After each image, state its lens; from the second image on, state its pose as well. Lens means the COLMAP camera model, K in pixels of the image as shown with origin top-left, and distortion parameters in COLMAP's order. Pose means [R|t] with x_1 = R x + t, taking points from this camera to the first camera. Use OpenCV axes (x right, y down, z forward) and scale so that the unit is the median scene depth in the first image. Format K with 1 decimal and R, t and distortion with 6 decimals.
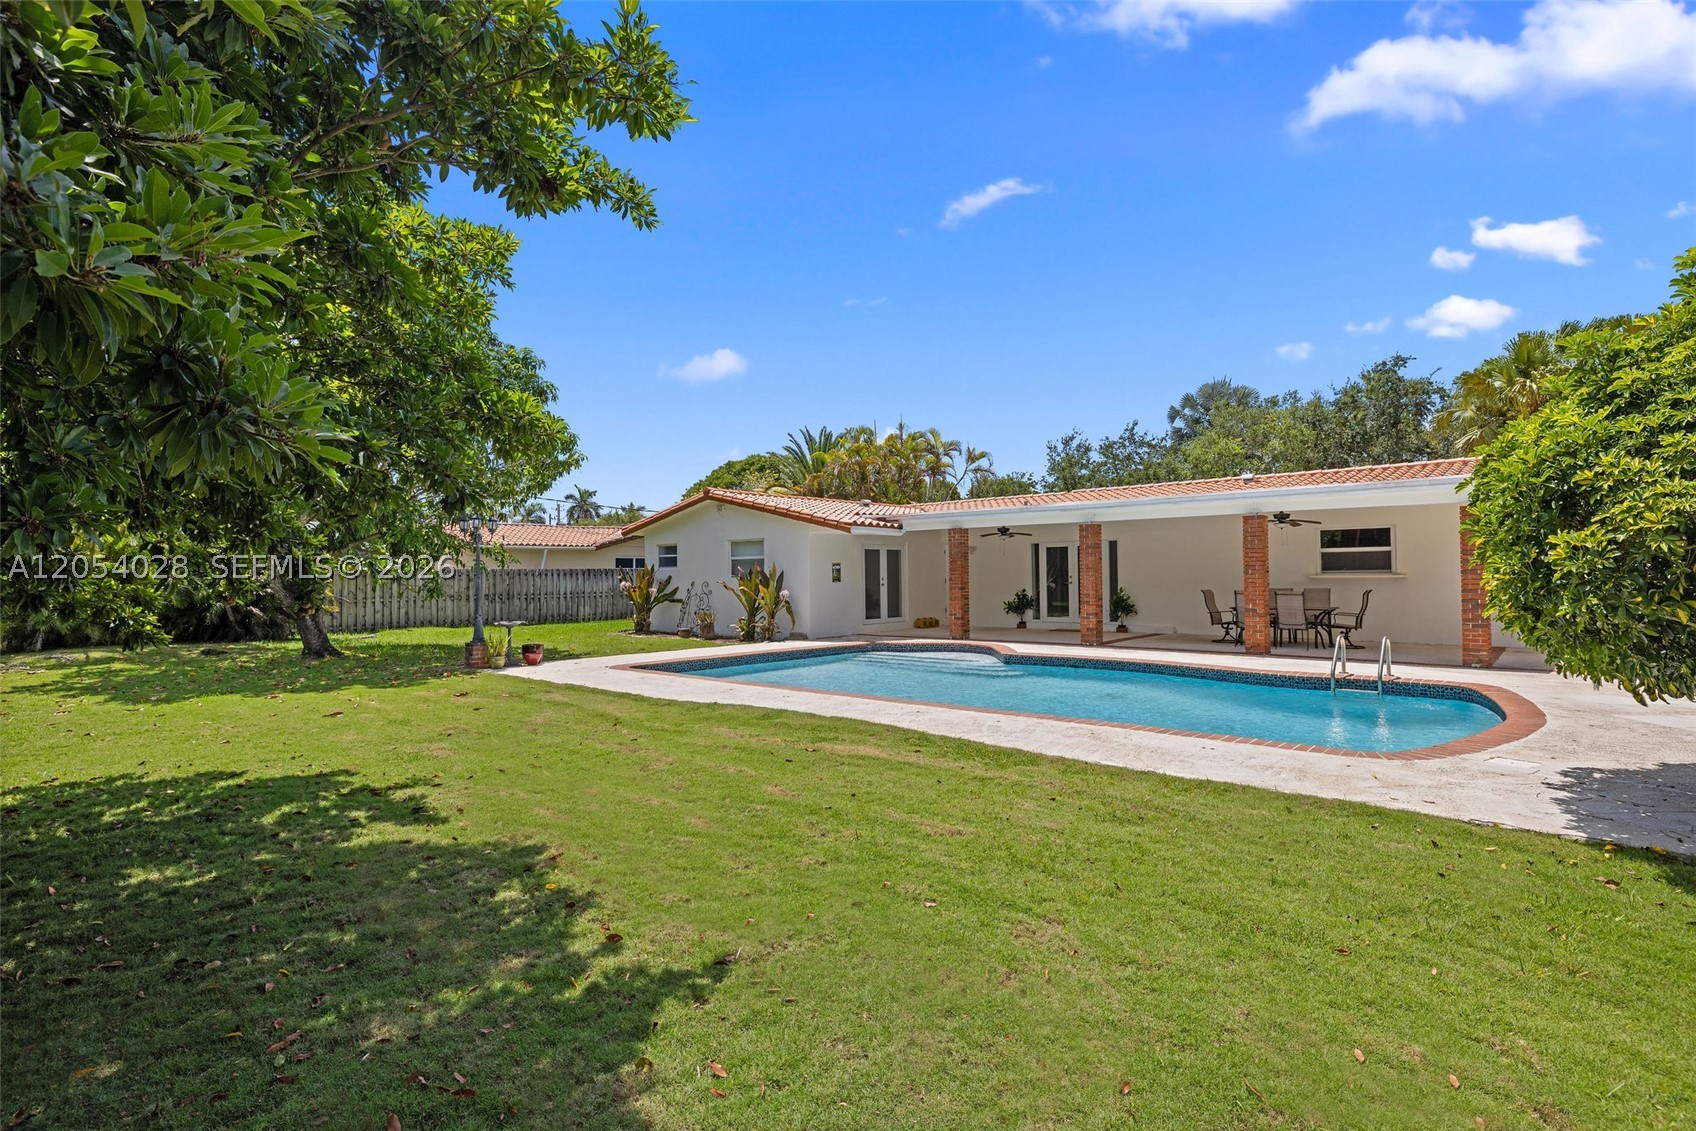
lens RADIAL K [[967.7, 0, 848.0], [0, 967.7, 565.5], [0, 0, 1]] dist [-0.005107, -0.000196]
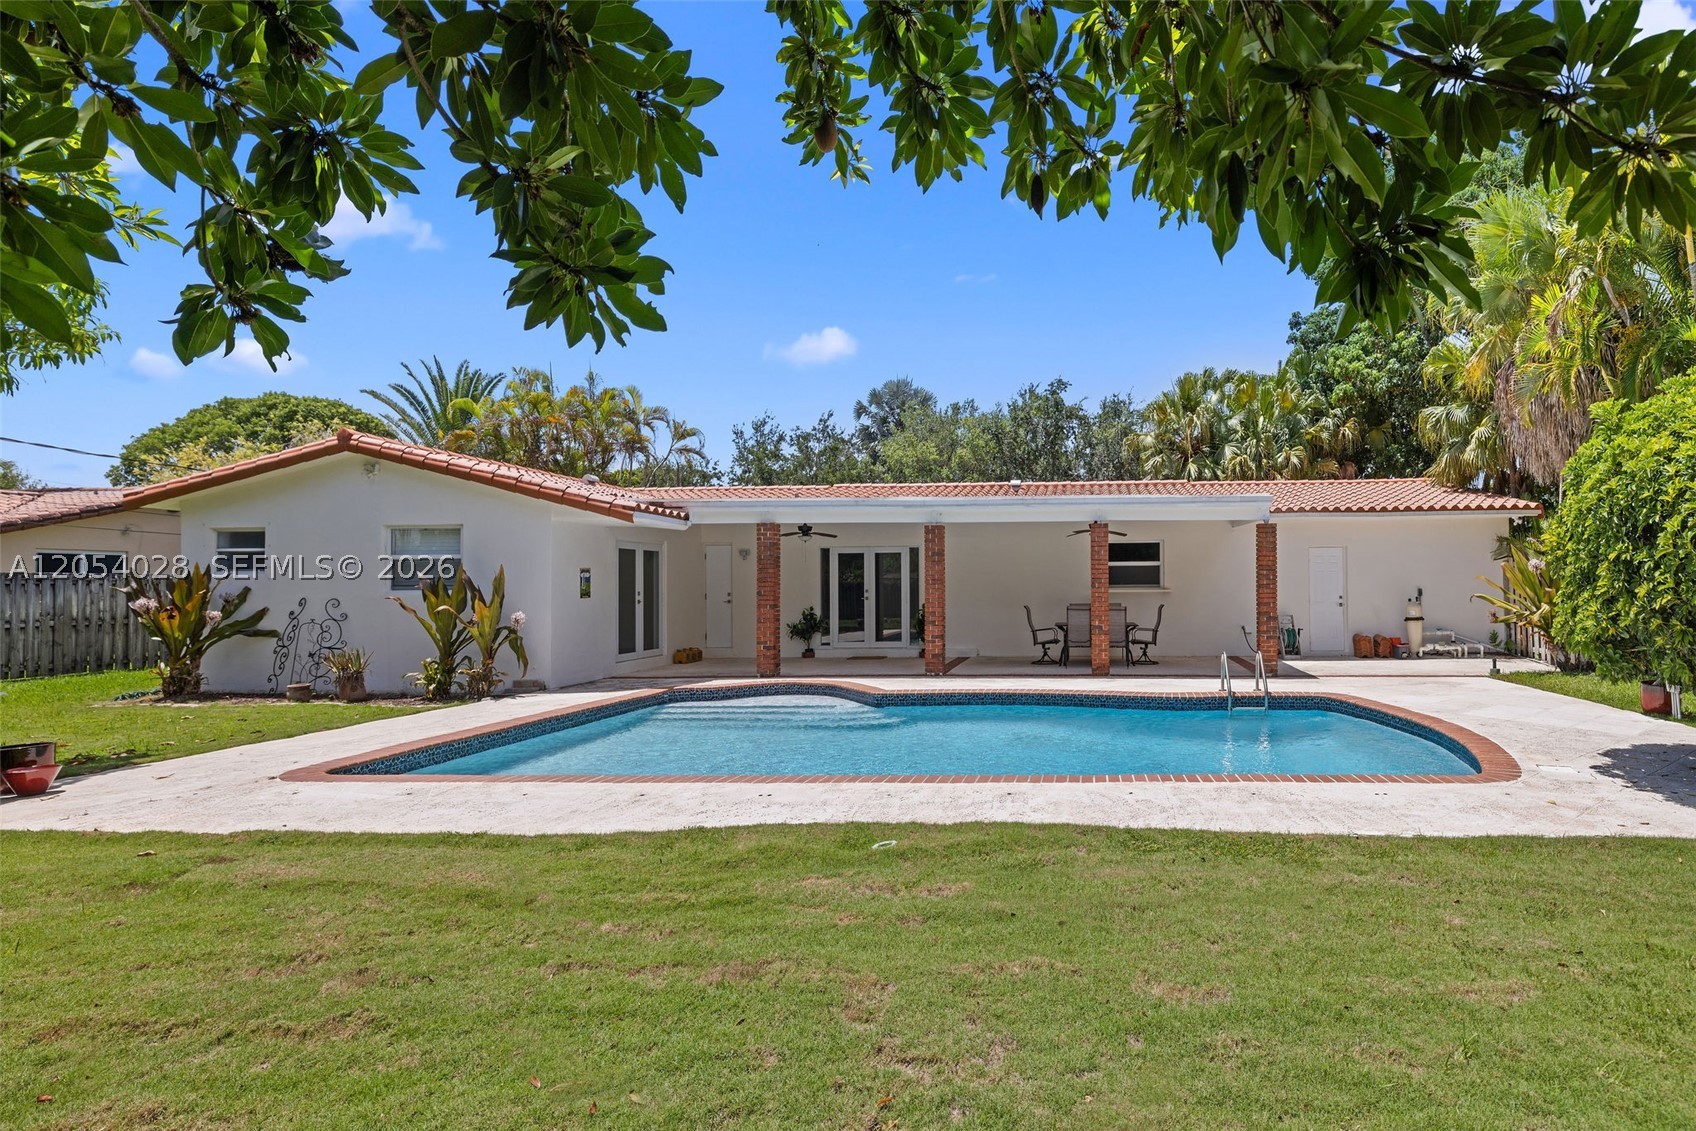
lens RADIAL K [[967.7, 0, 848.0], [0, 967.7, 565.5], [0, 0, 1]] dist [-0.005107, -0.000196]
pose [[0.746168, 0.020692, 0.665436, -0.302820], [-0.007659, 0.999718, -0.022498, 0.008526], [-0.665714, 0.011691, 0.746116, 0.394949]]
